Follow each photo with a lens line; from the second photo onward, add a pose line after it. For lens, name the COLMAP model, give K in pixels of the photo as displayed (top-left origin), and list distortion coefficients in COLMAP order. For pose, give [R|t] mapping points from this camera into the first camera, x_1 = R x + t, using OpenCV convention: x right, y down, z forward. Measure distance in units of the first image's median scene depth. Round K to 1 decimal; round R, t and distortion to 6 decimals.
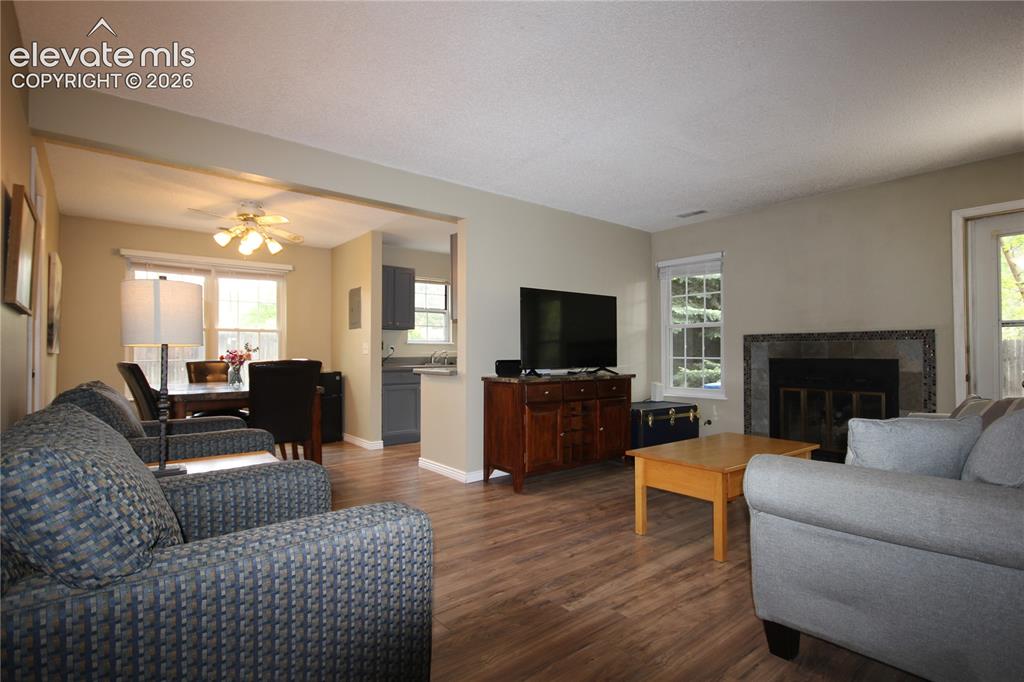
lens RADIAL K [[507.3, 0, 514.2], [0, 507.3, 343.9], [0, 0, 1]] dist [0.014088, -0.006634]
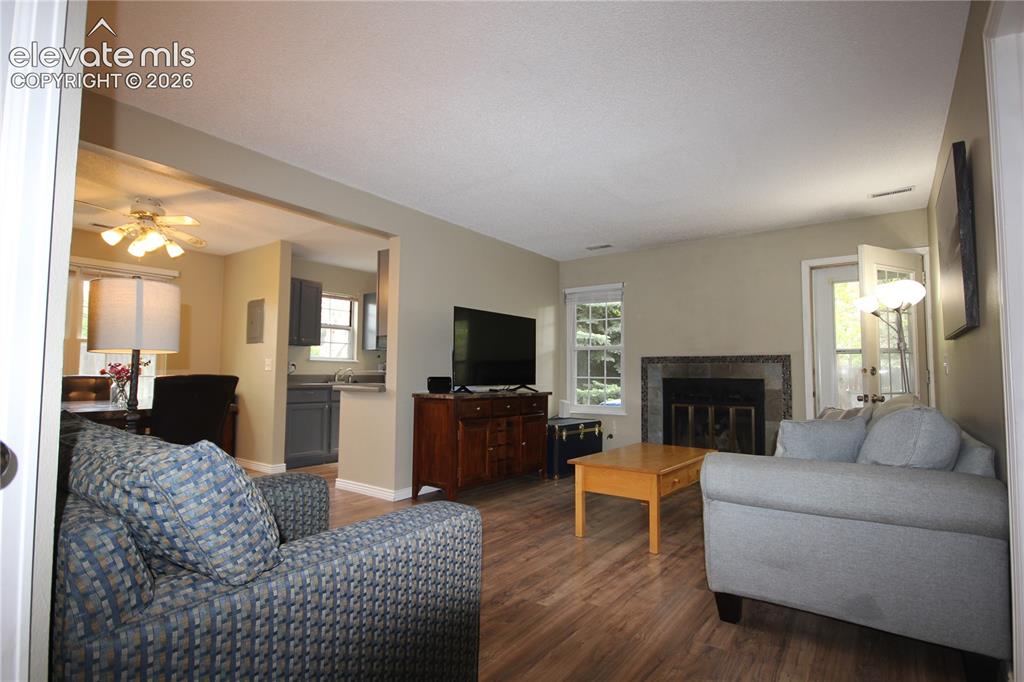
lens RADIAL K [[507.3, 0, 515.3], [0, 507.3, 344.2], [0, 0, 1]] dist [0.014088, -0.006634]
pose [[0.968573, 0.025017, 0.247467, -0.118001], [-0.014360, 0.998894, -0.044774, 0.009568], [-0.248313, 0.039813, 0.967861, -0.025142]]
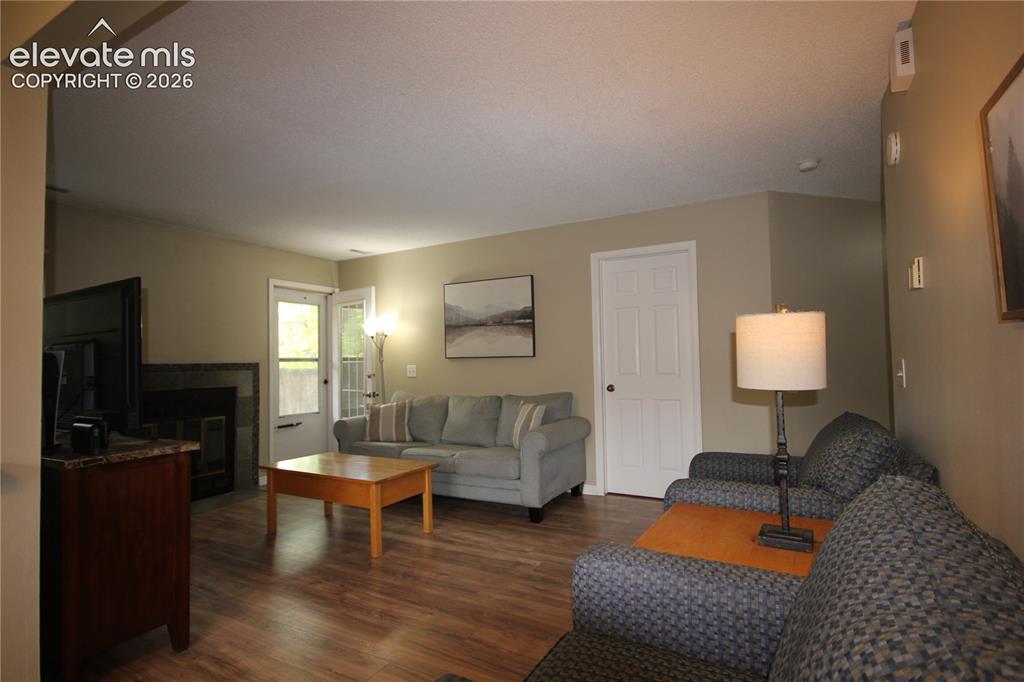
lens RADIAL K [[507.3, 0, 514.9], [0, 507.3, 340.2], [0, 0, 1]] dist [0.014088, -0.006634]
pose [[-0.363662, 0.050109, 0.930182, -0.615862], [0.005405, 0.998649, -0.051684, -0.013896], [-0.931515, -0.013768, -0.363441, 0.802505]]
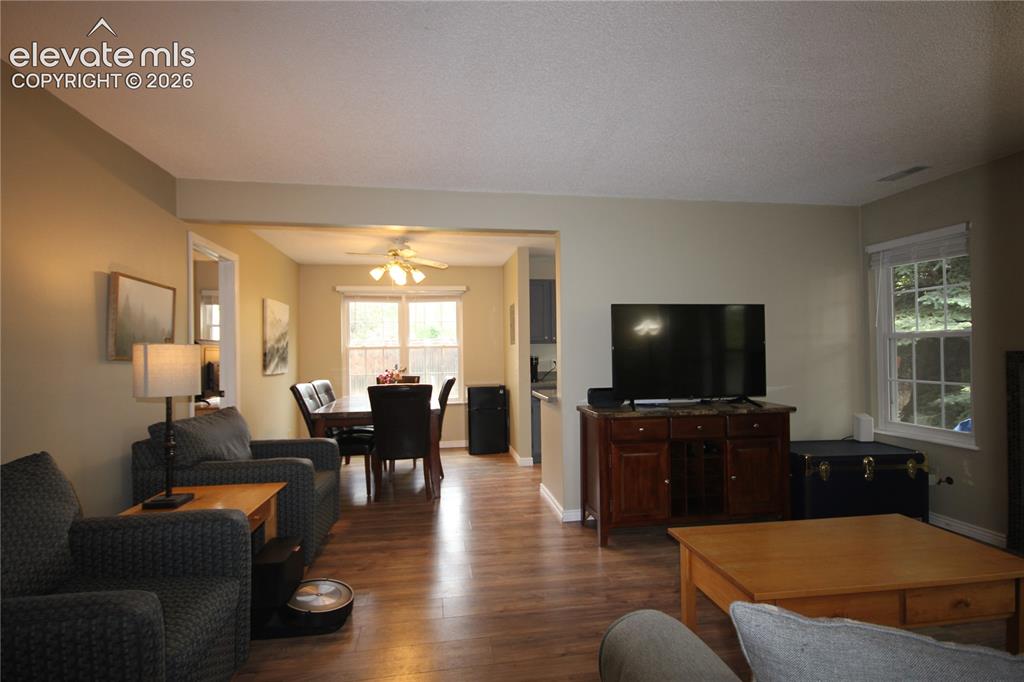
lens RADIAL K [[507.3, 0, 514.8], [0, 507.3, 344.4], [0, 0, 1]] dist [0.014088, -0.006634]
pose [[0.864367, -0.016006, -0.502606, 0.292515], [0.020456, 0.999785, 0.003340, -0.048321], [0.502445, -0.013168, 0.864509, 0.173933]]
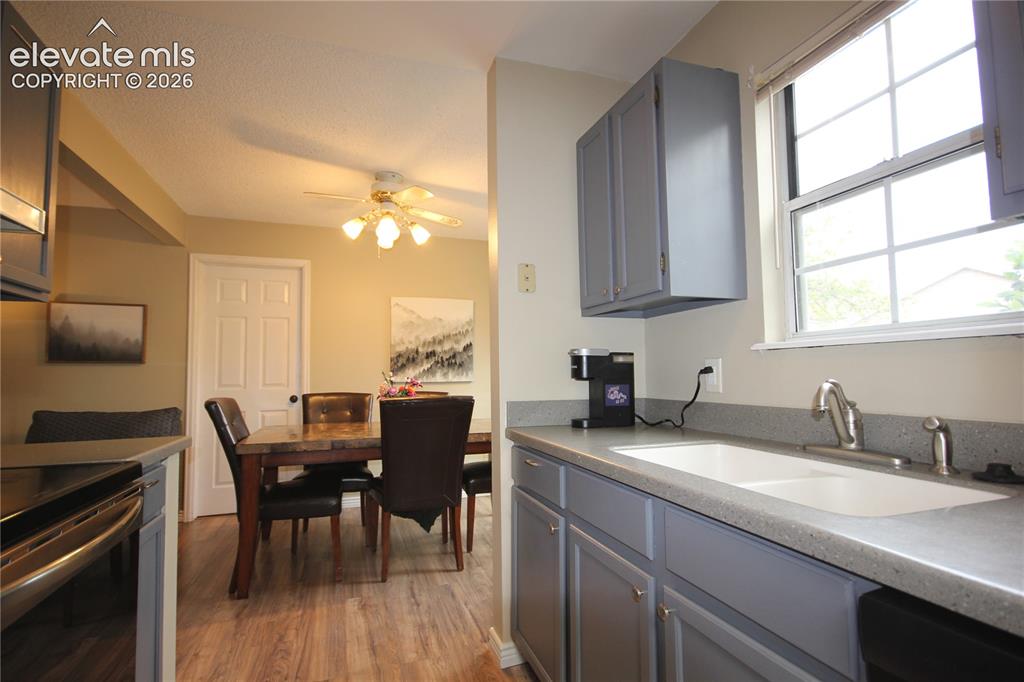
lens RADIAL K [[539.1, 0, 502.3], [0, 539.1, 346.9], [0, 0, 1]] dist [0.032750, -0.000901]
pose [[-0.346587, -0.059196, -0.936148, 0.161651], [0.036193, 0.996420, -0.076407, 0.036796], [0.937319, -0.060363, -0.343204, 1.543006]]
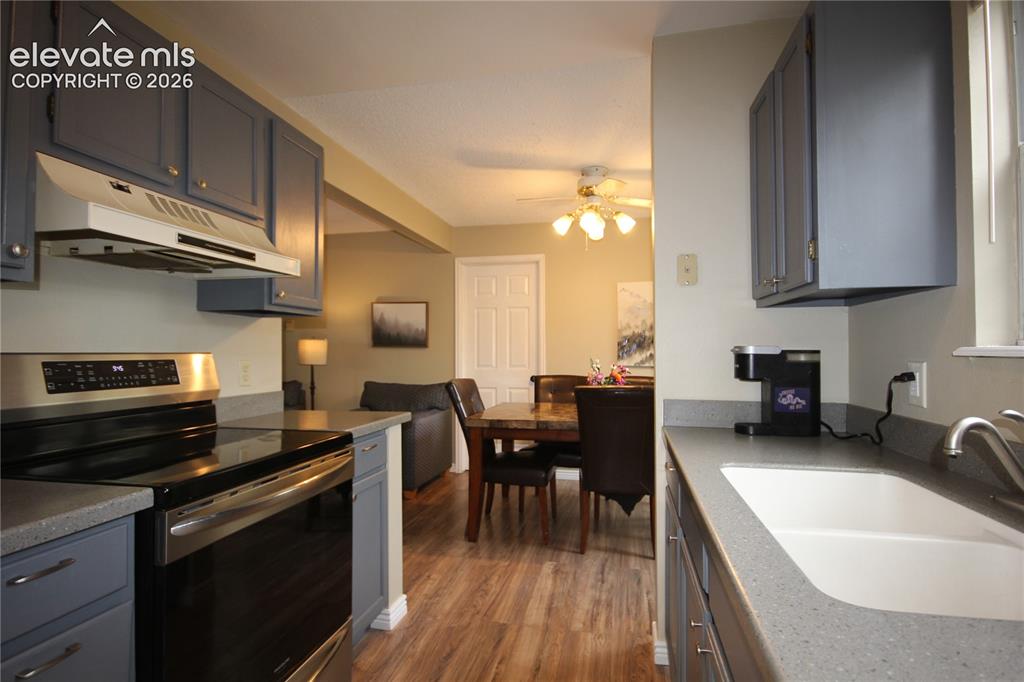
lens RADIAL K [[538.4, 0, 512.5], [0, 538.4, 342.3], [0, 0, 1]] dist [0.008540, 0.000397]
pose [[-0.793021, -0.013243, -0.609050, 0.068487], [0.013503, 0.999136, -0.039307, 0.007573], [0.609044, -0.039395, -0.792157, 1.718907]]
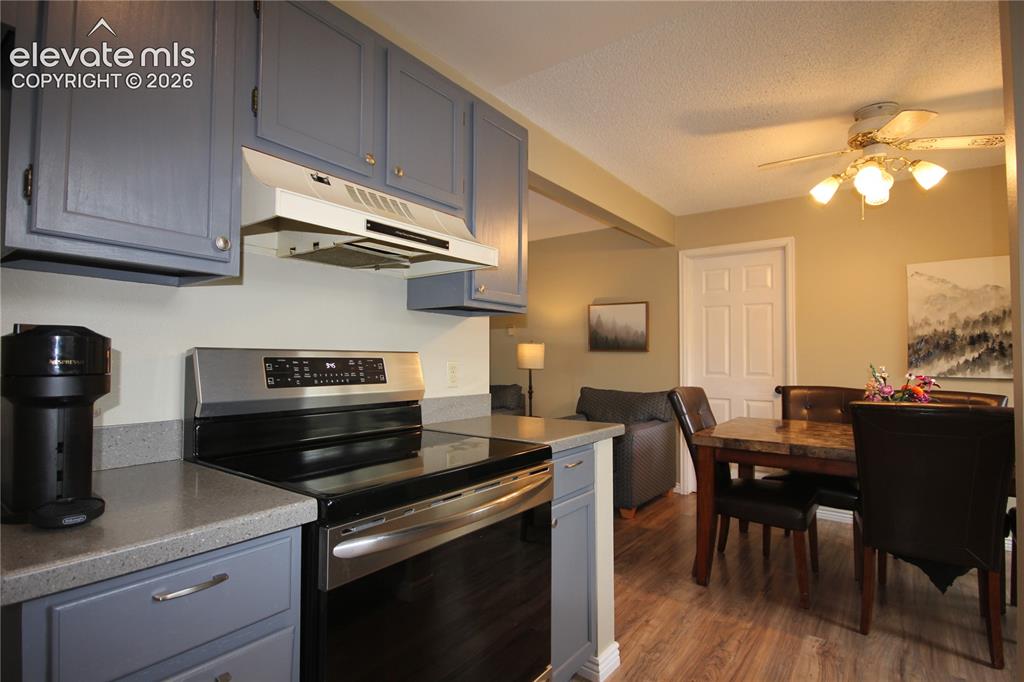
lens RADIAL K [[507.3, 0, 516.4], [0, 507.3, 344.4], [0, 0, 1]] dist [0.014088, -0.006634]
pose [[-0.972219, -0.018249, -0.233360, -0.017154], [-0.005322, 0.998422, -0.055905, 0.013782], [0.234012, -0.053110, -0.970782, 1.583835]]
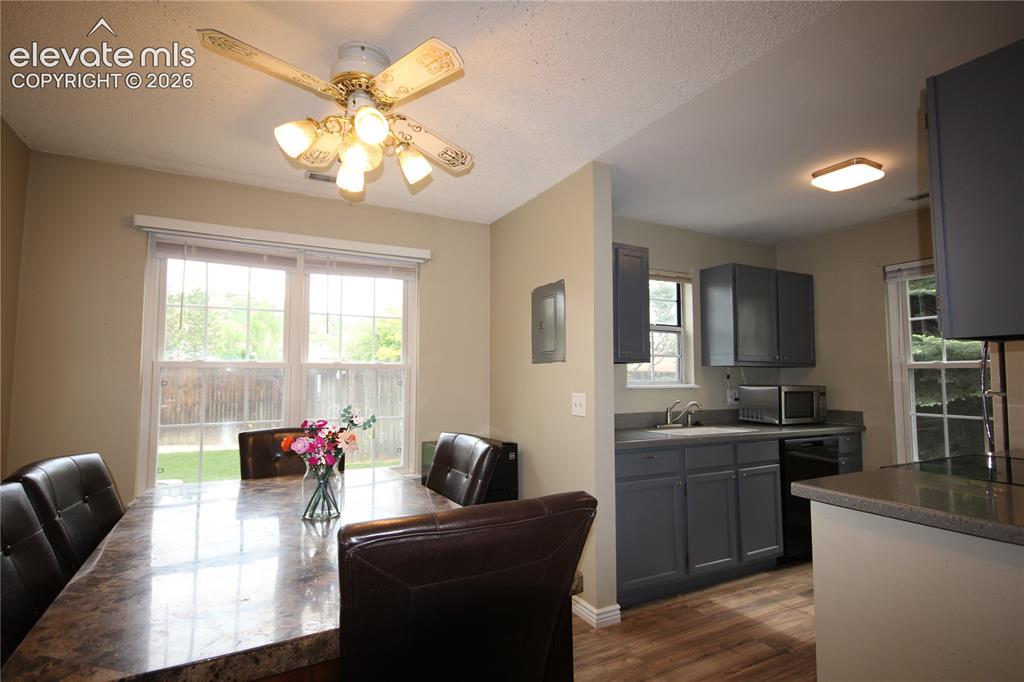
lens RADIAL K [[507.3, 0, 513.7], [0, 507.3, 345.4], [0, 0, 1]] dist [0.014088, -0.006634]
pose [[0.982316, -0.008480, -0.187037, -0.361164], [-0.000393, 0.998878, -0.047349, -0.032866], [0.187229, 0.046585, 0.981211, 0.702208]]
